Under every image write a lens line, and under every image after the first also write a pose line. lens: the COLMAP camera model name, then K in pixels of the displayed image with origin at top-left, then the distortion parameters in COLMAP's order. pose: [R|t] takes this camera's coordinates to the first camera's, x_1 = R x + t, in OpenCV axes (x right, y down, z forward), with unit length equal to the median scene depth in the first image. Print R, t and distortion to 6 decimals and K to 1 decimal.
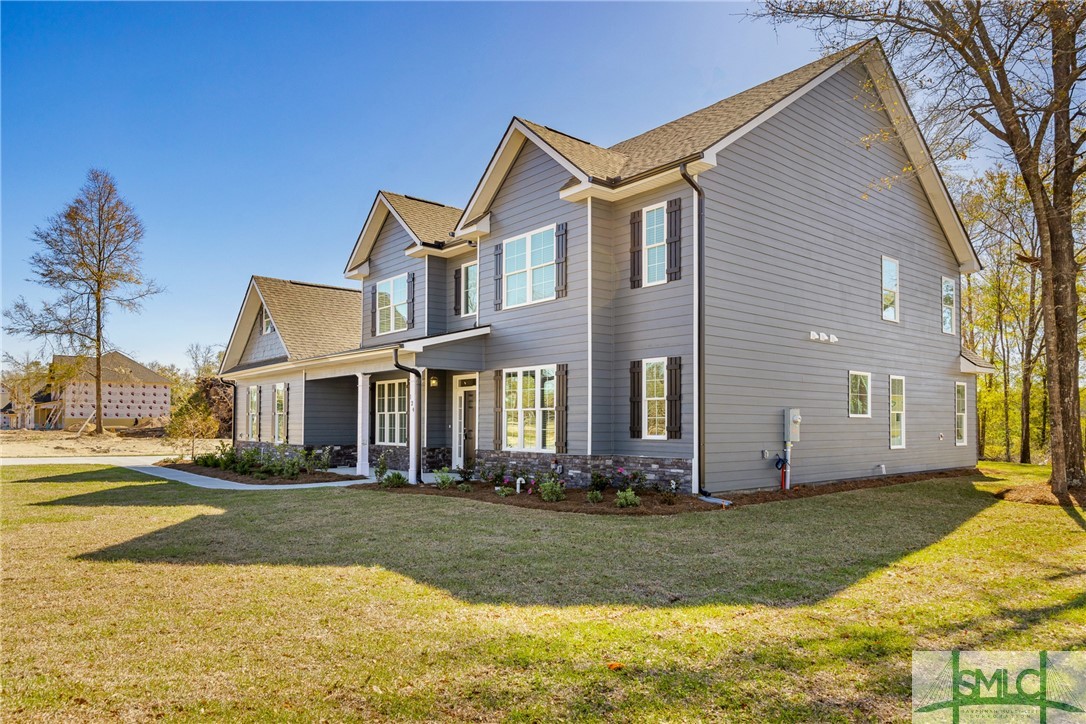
lens RADIAL K [[696.4, 0, 542.7], [0, 696.4, 417.1], [0, 0, 1]] dist [0.002860, 0.000324]
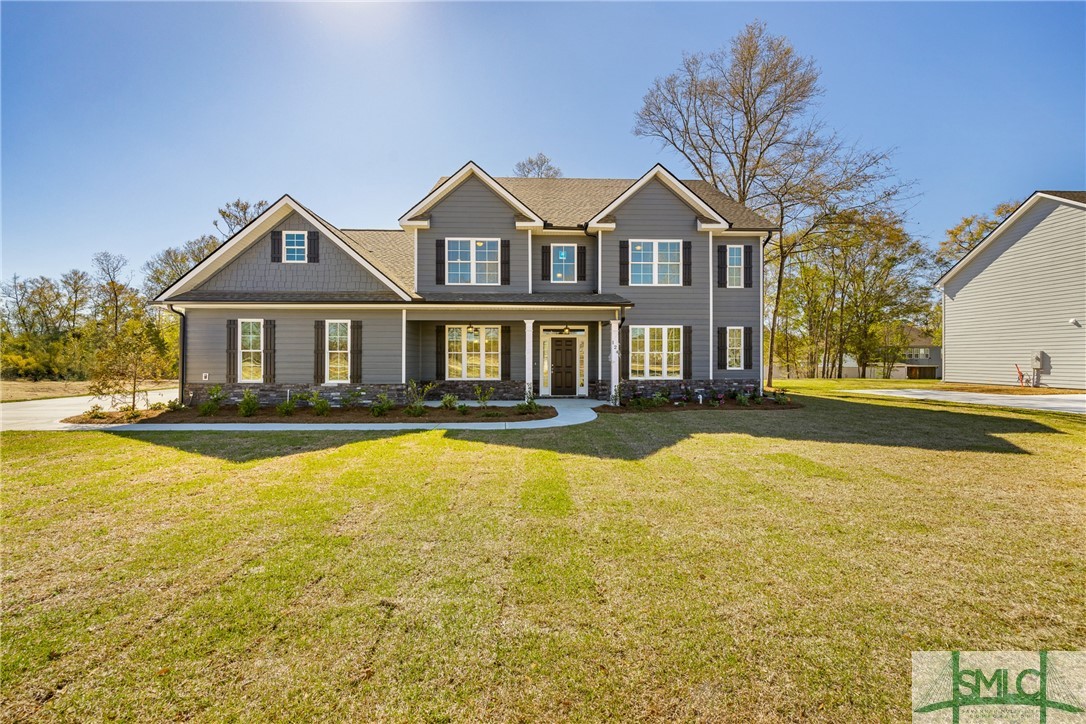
lens RADIAL K [[436.0, 0, 543.0], [0, 436.0, 362.0], [0, 0, 1]] dist [-0.001907, -0.000206]
pose [[0.615334, 0.012896, 0.788161, -0.896888], [-0.002990, 0.999897, -0.014026, 0.024237], [-0.788261, 0.006274, 0.615310, 0.566689]]
